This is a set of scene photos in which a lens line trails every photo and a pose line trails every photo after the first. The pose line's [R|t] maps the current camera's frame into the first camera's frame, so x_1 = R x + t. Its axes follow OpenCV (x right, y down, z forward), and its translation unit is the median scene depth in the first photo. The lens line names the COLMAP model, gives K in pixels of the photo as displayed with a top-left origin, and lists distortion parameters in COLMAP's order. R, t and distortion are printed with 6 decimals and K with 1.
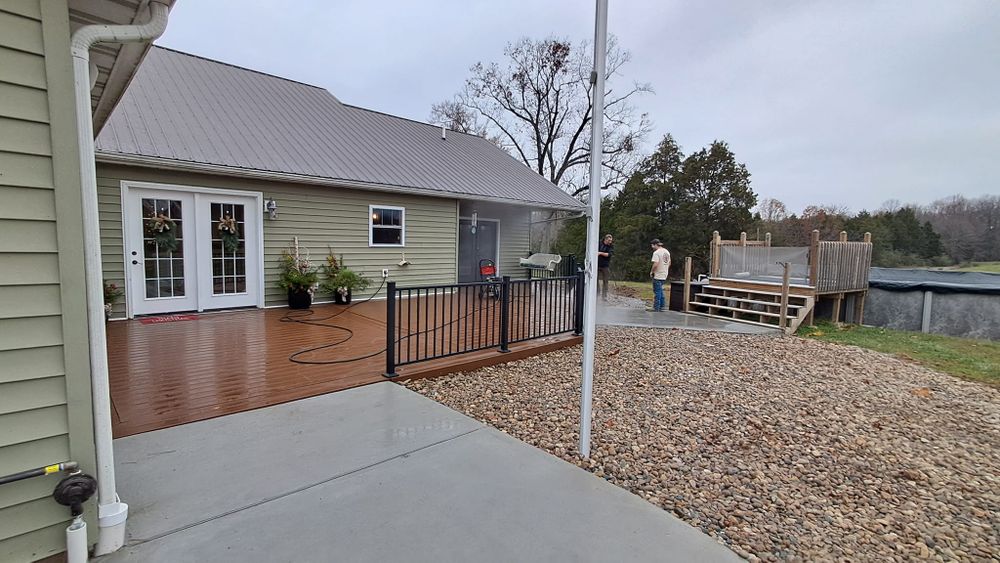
lens RADIAL K [[457.6, 0, 487.5], [0, 457.6, 276.7], [0, 0, 1]] dist [0.000490, -0.000186]
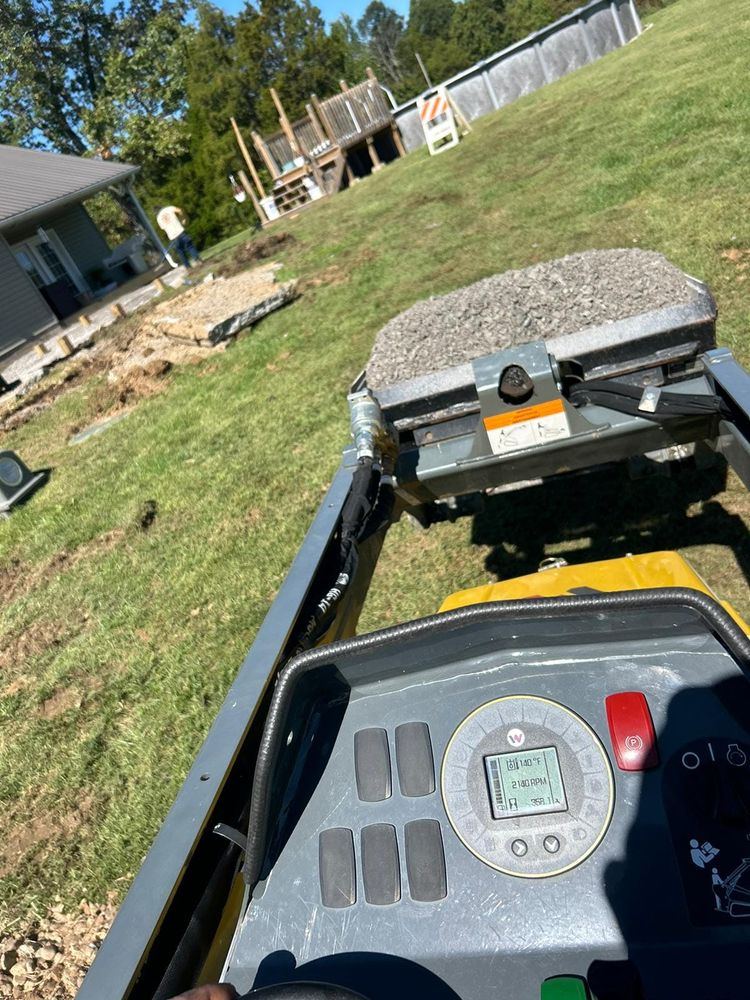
lens RADIAL K [[744.9, 0, 375.0], [0, 744.9, 500.0], [0, 0, 1]] dist [0.075966, -0.089980]
pose [[0.815066, -0.553251, 0.171992, -0.005531], [0.478698, 0.810309, 0.338005, 0.056023], [-0.326369, -0.193165, 0.925295, -0.354442]]
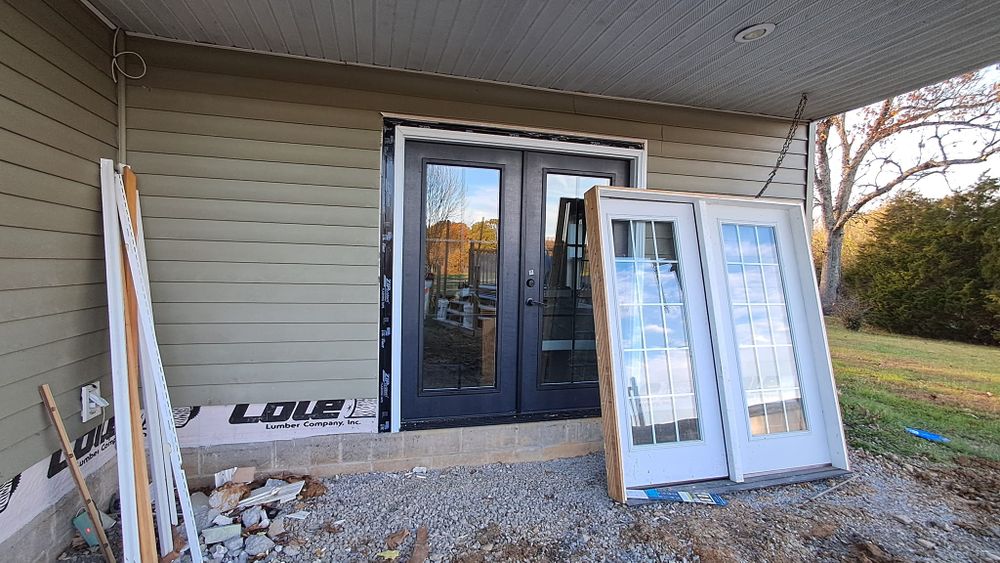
lens RADIAL K [[453.1, 0, 487.7], [0, 453.1, 289.0], [0, 0, 1]] dist [0.000013, 0.000260]
pose [[0.873735, 0.012808, -0.486234, 0.035412], [-0.029448, 0.999212, -0.026596, -0.027609], [0.485510, 0.037557, 0.873424, 0.433530]]
